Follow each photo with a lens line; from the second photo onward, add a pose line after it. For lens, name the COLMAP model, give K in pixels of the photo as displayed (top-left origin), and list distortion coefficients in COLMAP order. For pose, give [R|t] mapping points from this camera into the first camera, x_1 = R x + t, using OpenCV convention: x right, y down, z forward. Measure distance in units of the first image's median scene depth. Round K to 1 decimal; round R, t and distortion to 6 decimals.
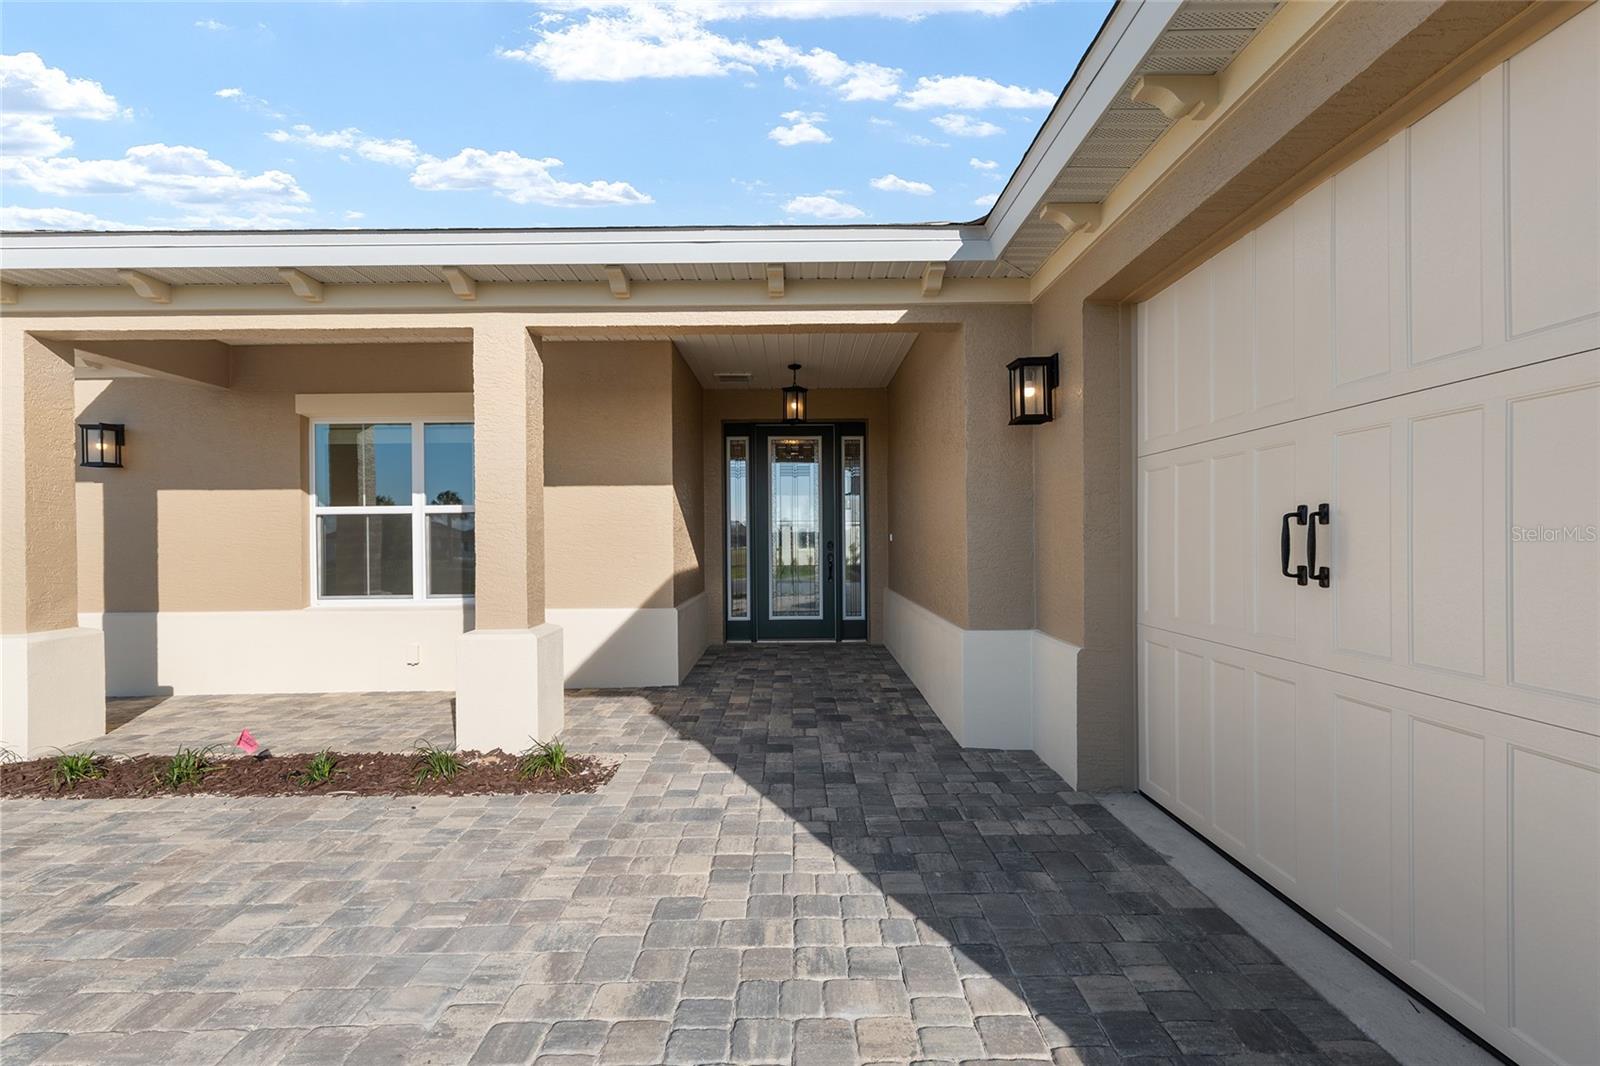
lens RADIAL K [[720.1, 0, 797.7], [0, 720.1, 534.7], [0, 0, 1]] dist [-0.002286, 0.001073]
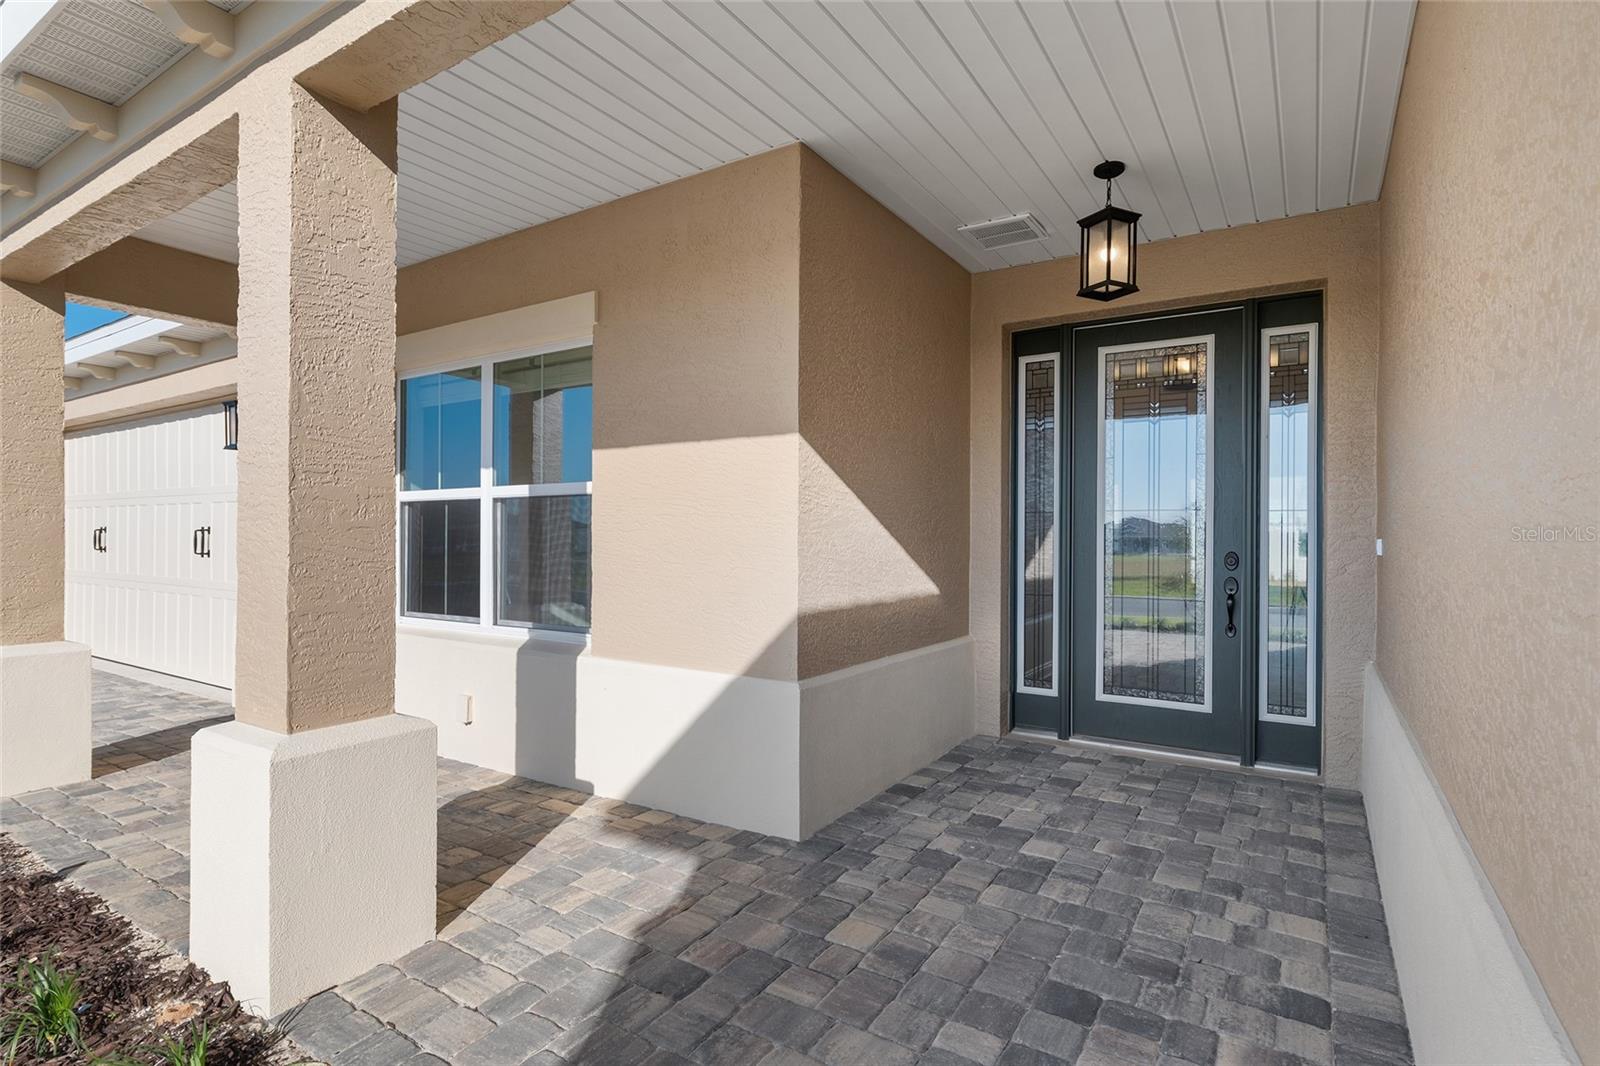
lens RADIAL K [[795.7, 0, 801.7], [0, 795.7, 533.7], [0, 0, 1]] dist [0.005424, 0.000531]
pose [[0.838662, 0.010540, -0.544550, 0.125566], [-0.011189, 0.999935, 0.002121, -0.000991], [0.544537, 0.004315, 0.838726, 0.533384]]
